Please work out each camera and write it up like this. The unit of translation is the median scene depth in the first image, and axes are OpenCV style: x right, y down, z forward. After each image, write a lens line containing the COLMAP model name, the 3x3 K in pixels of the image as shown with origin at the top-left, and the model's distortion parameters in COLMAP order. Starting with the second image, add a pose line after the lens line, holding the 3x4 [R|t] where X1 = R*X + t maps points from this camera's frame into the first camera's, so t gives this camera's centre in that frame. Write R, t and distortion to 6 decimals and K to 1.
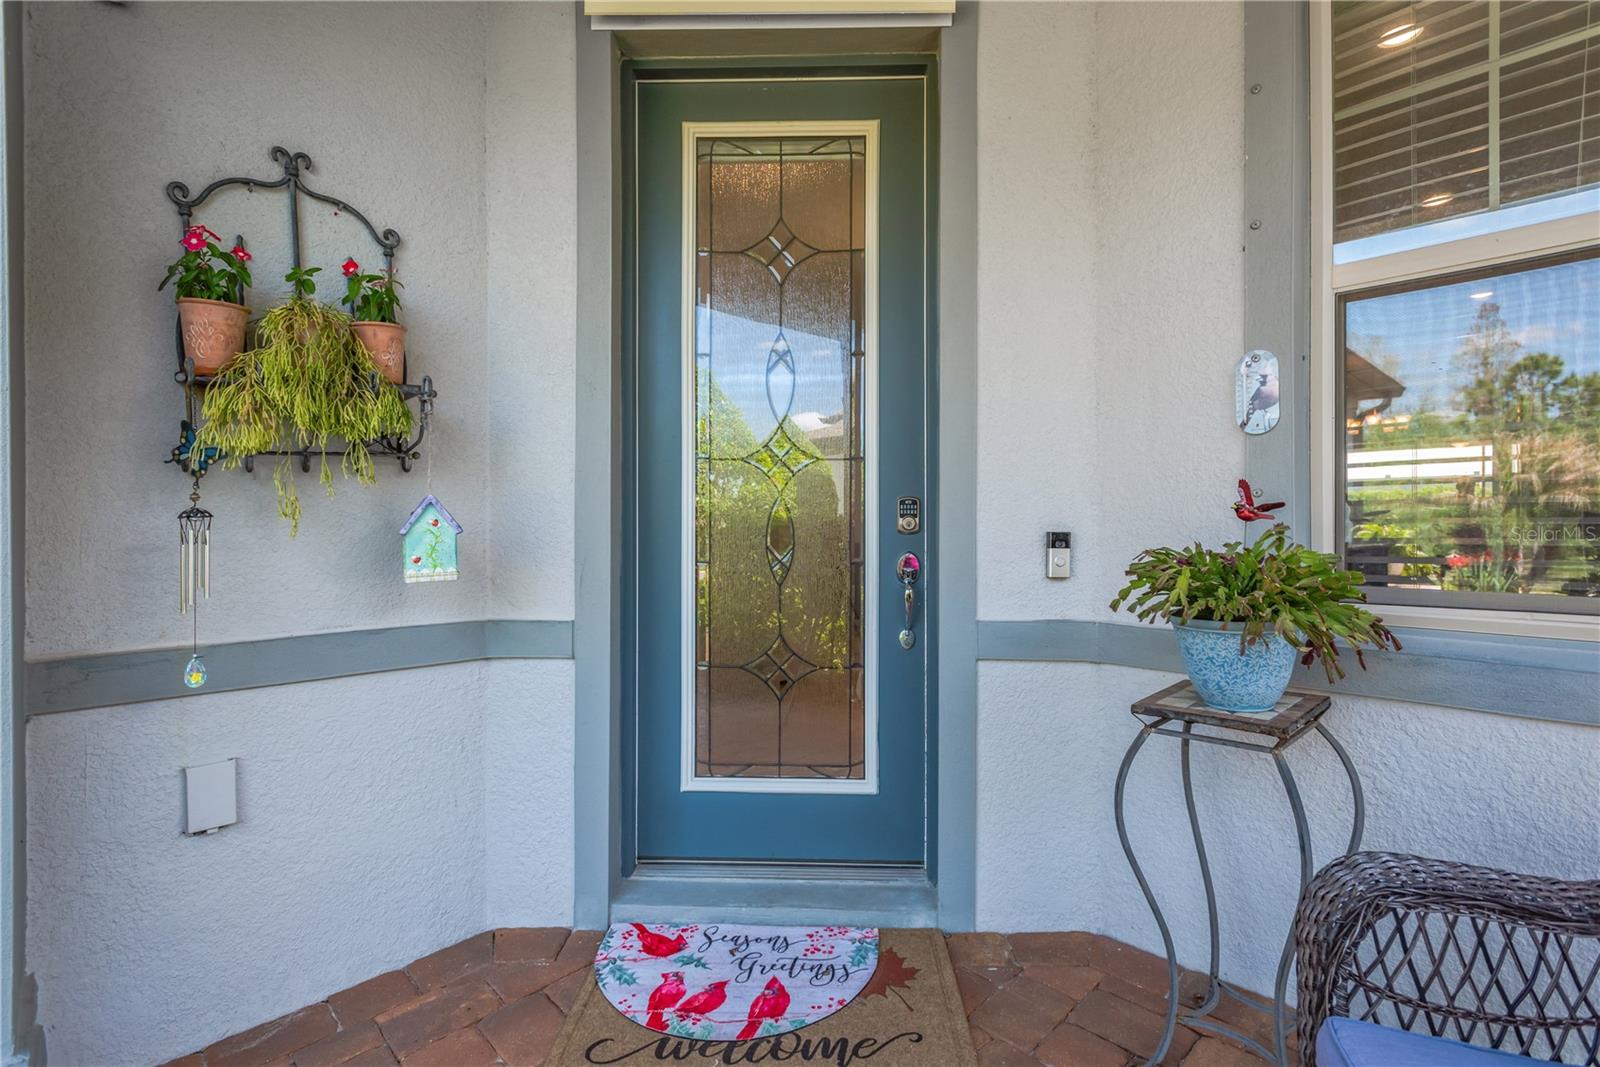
lens RADIAL K [[749.0, 0, 806.5], [0, 749.0, 531.4], [0, 0, 1]] dist [0.023106, -0.007832]
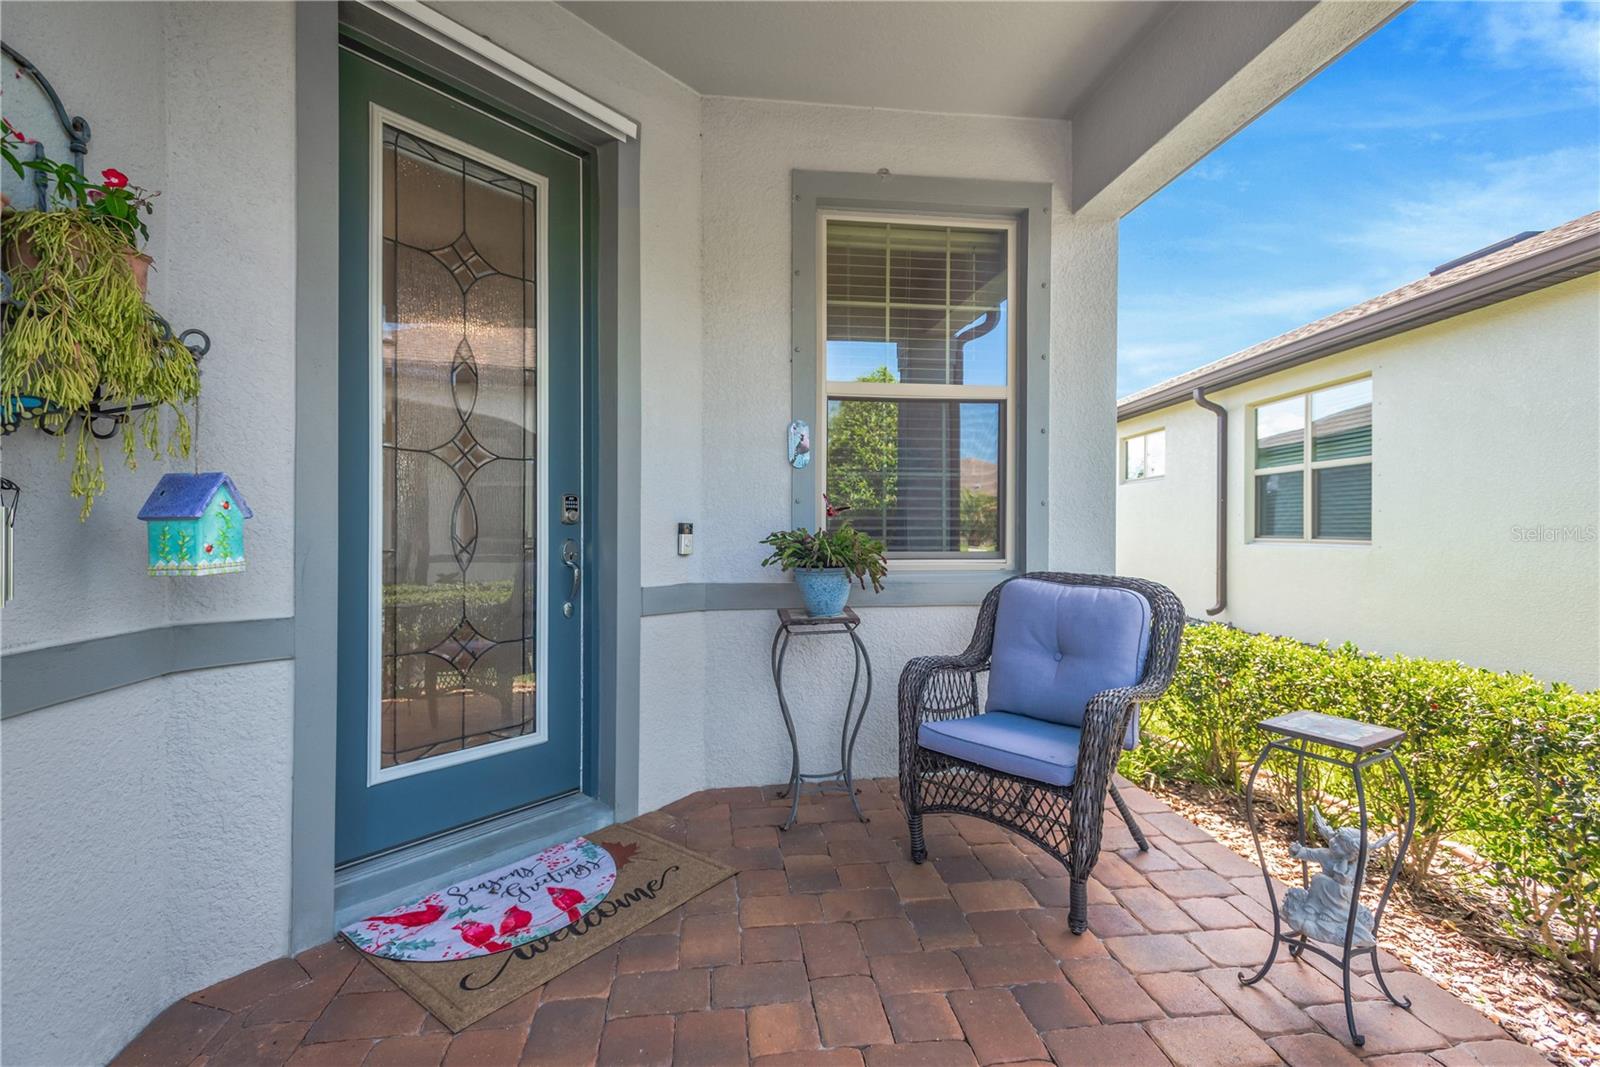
lens RADIAL K [[763.2, 0, 802.1], [0, 763.2, 540.2], [0, 0, 1]] dist [0.021596, -0.008459]
pose [[0.582959, -0.010632, 0.812432, -0.728213], [0.003222, 0.999937, 0.010774, 0.018681], [-0.812495, -0.003663, 0.582956, -0.044833]]
